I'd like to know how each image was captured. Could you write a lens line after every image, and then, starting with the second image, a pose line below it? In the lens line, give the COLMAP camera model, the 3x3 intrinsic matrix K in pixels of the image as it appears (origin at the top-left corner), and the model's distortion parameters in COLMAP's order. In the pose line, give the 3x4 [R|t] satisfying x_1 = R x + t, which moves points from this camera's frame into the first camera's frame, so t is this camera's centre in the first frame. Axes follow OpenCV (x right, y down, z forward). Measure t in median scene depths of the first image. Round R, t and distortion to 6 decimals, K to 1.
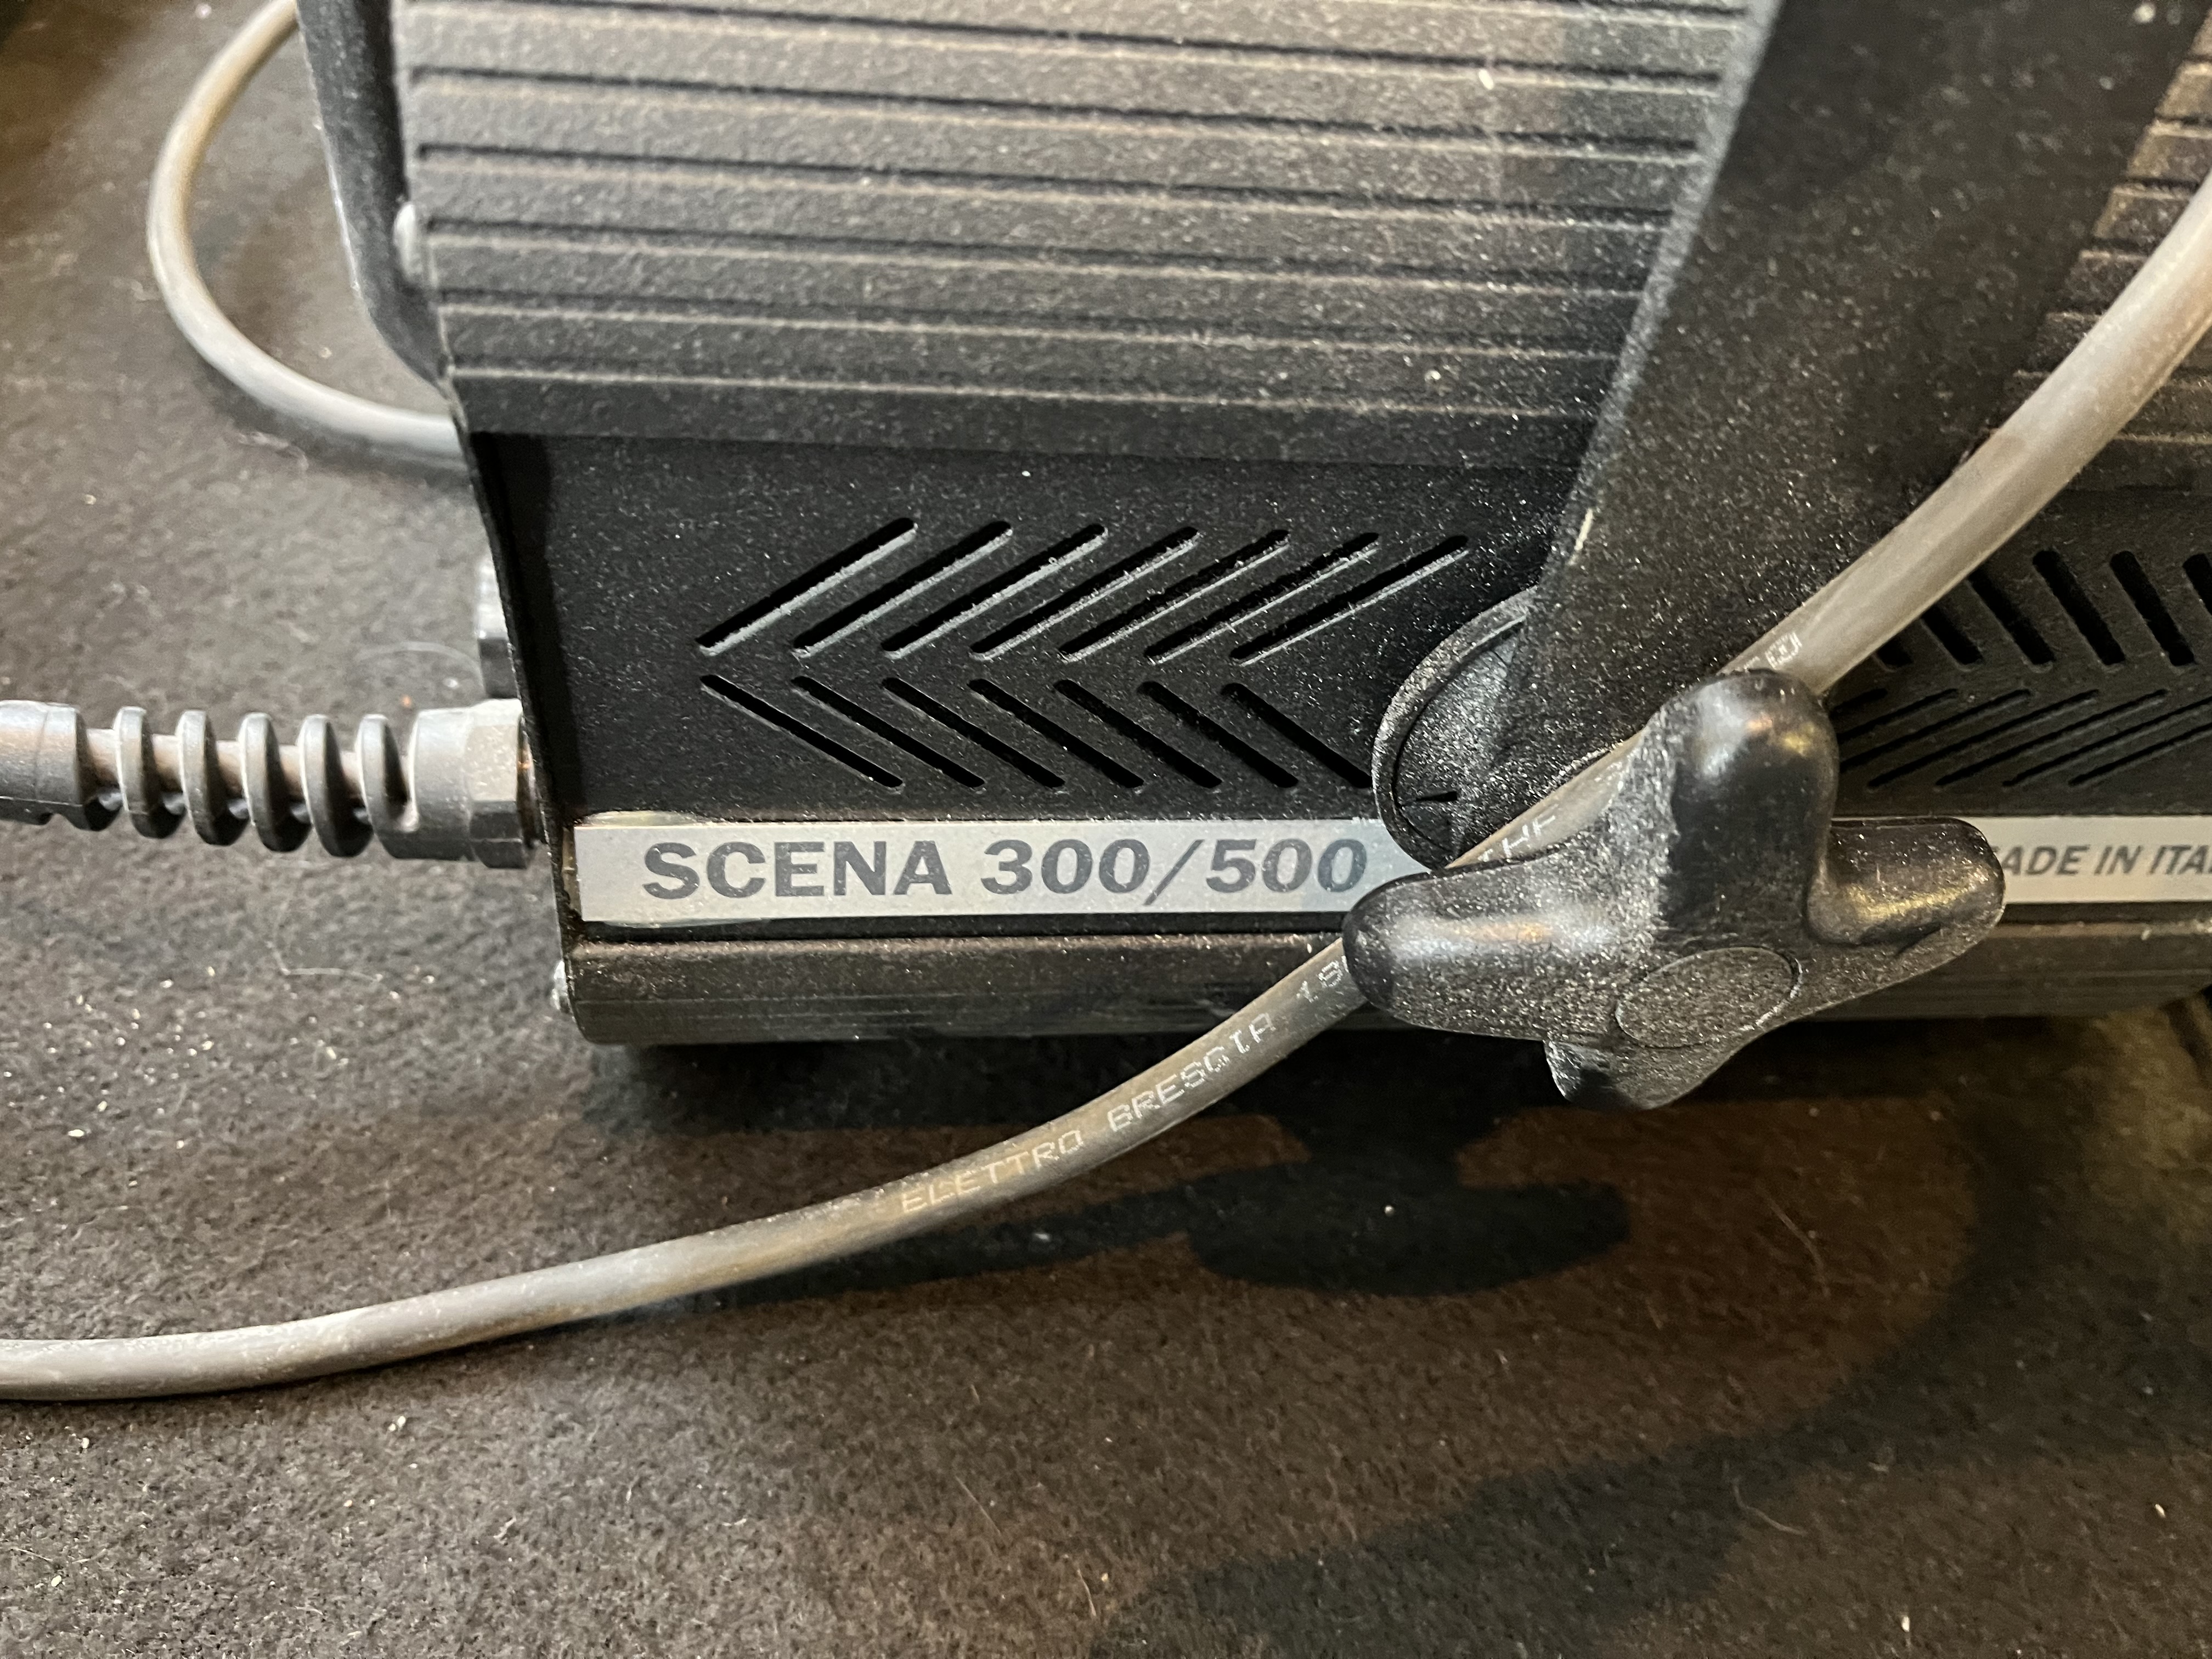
lens RADIAL K [[1691.6, 0, 1104.5], [0, 1691.6, 829.0], [0, 0, 1]] dist [0.061983, -0.090532]
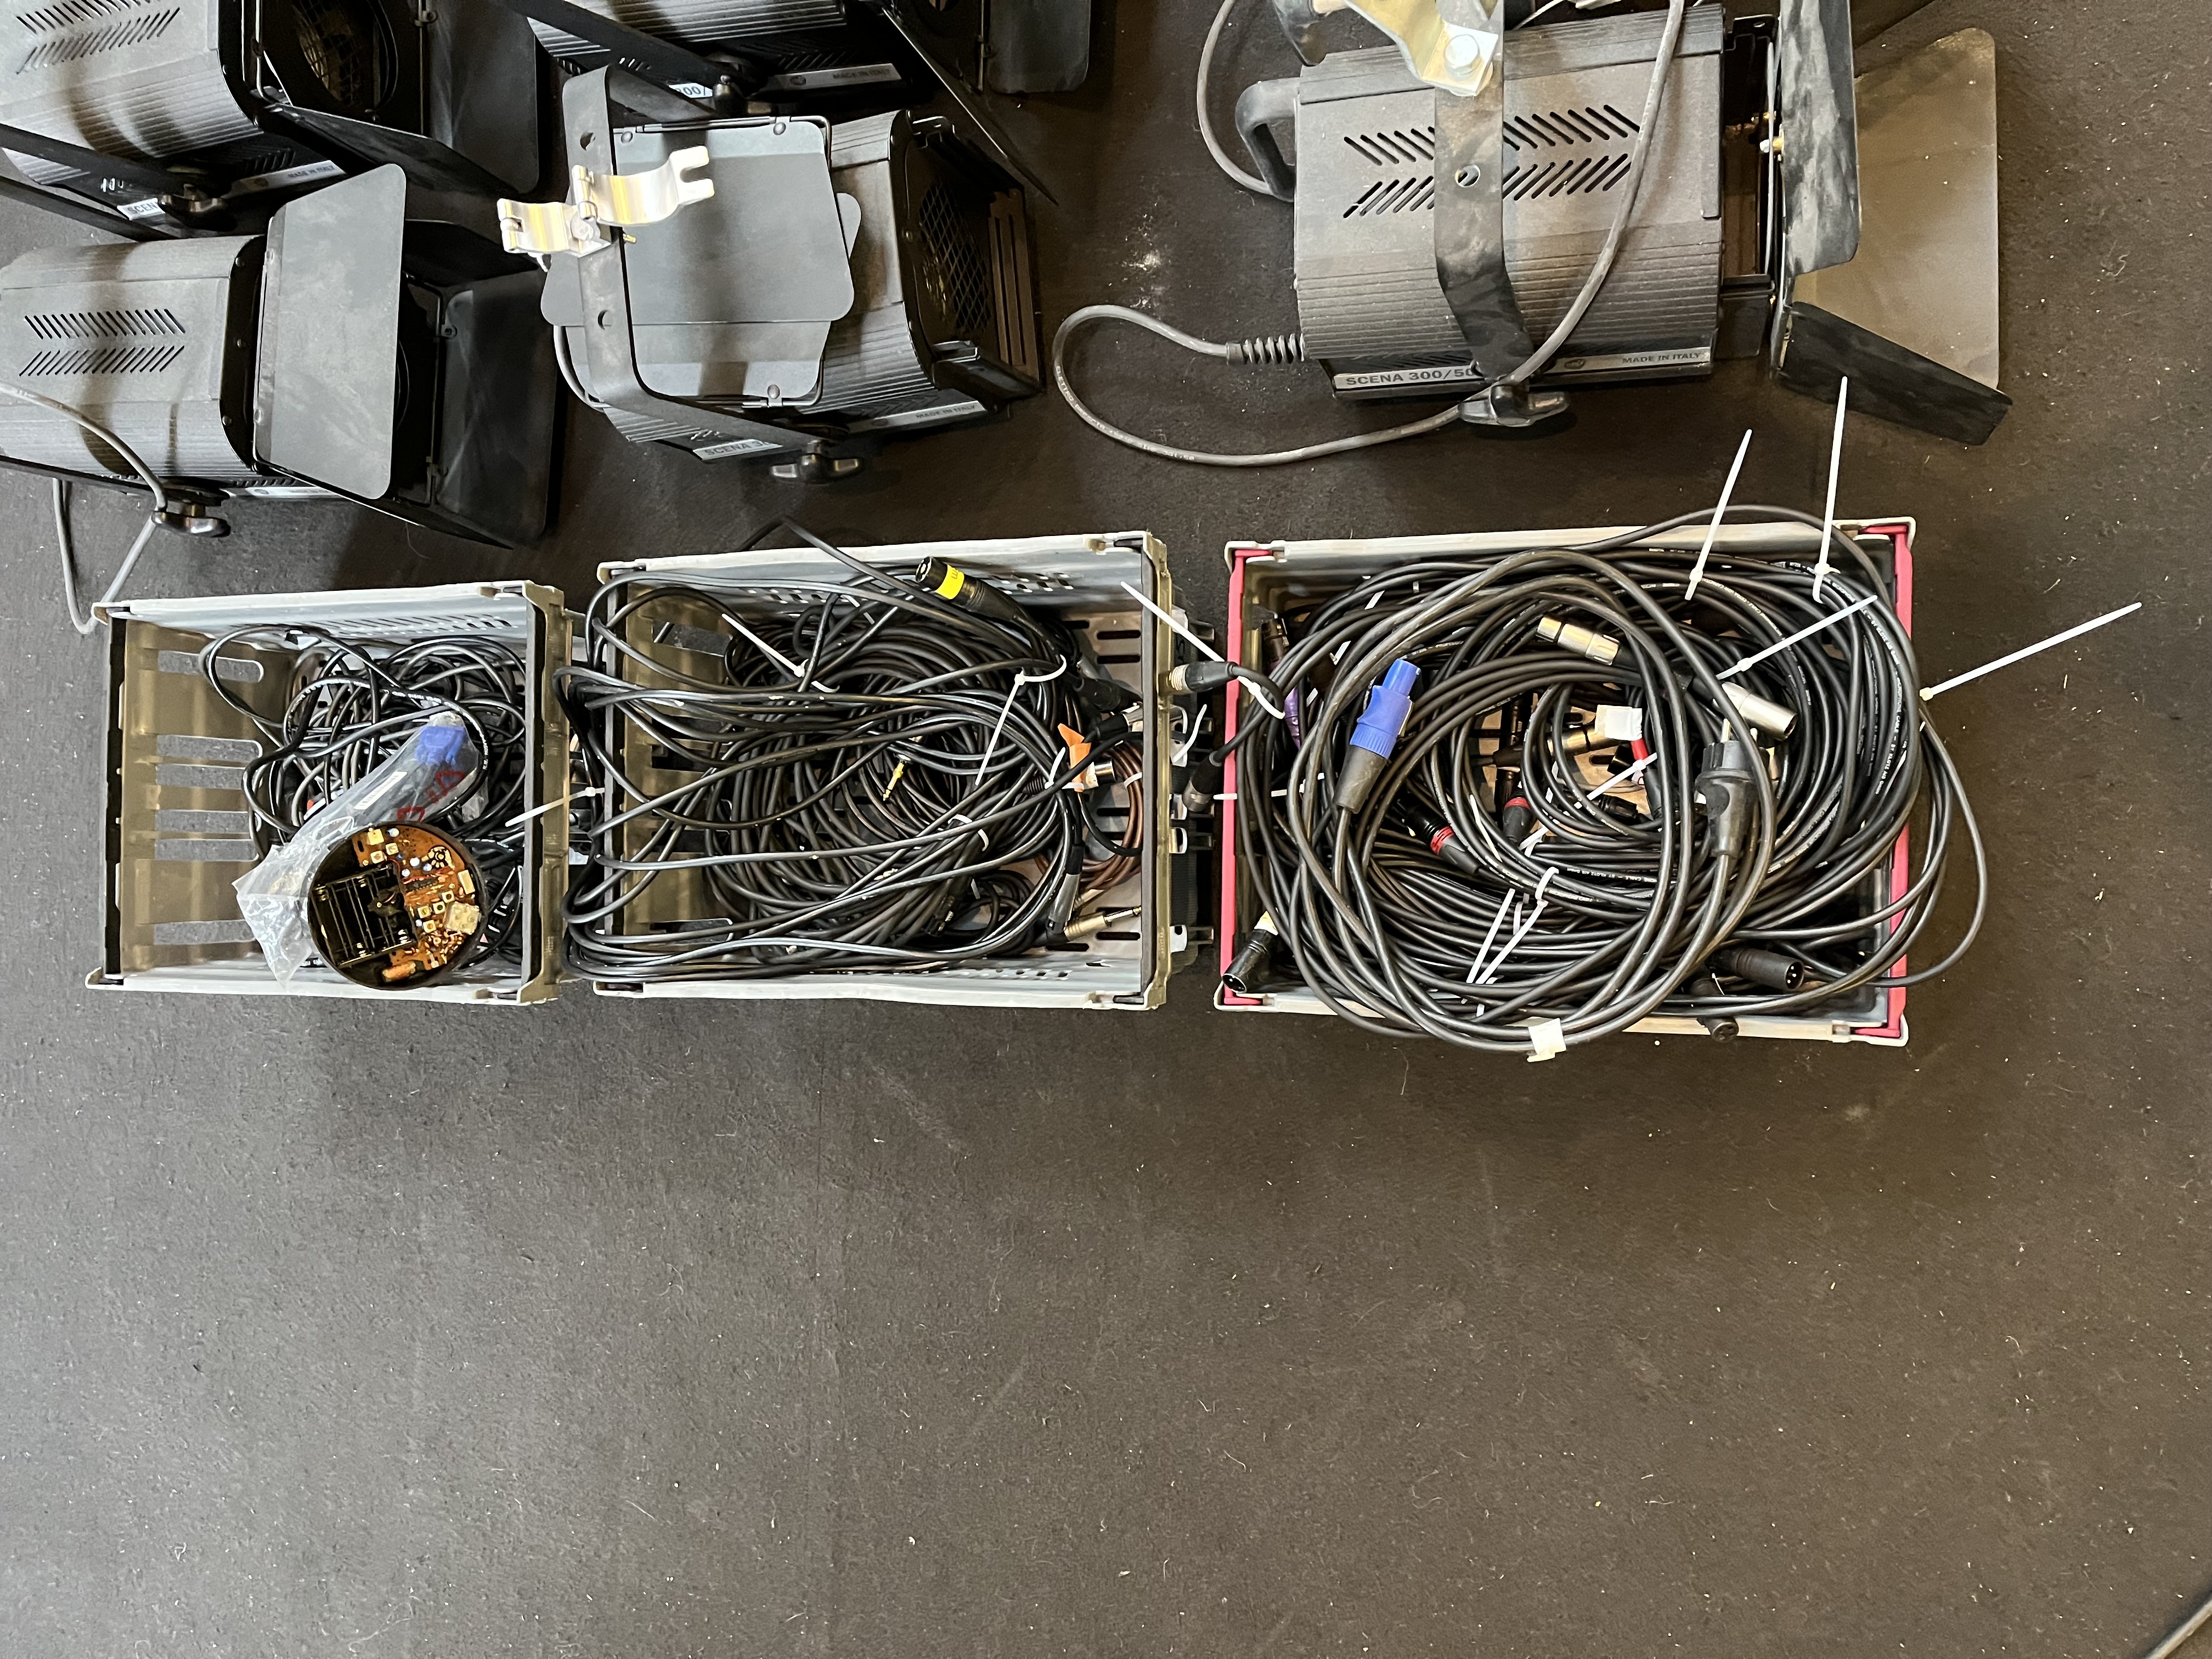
lens RADIAL K [[1691.6, 0, 1107.9], [0, 1691.6, 828.5], [0, 0, 1]] dist [0.061983, -0.090532]
pose [[0.906913, 0.101799, -0.408835, 1.306501], [0.171065, 0.797816, 0.578124, -1.954652], [0.385027, -0.594245, 0.706135, -3.703410]]
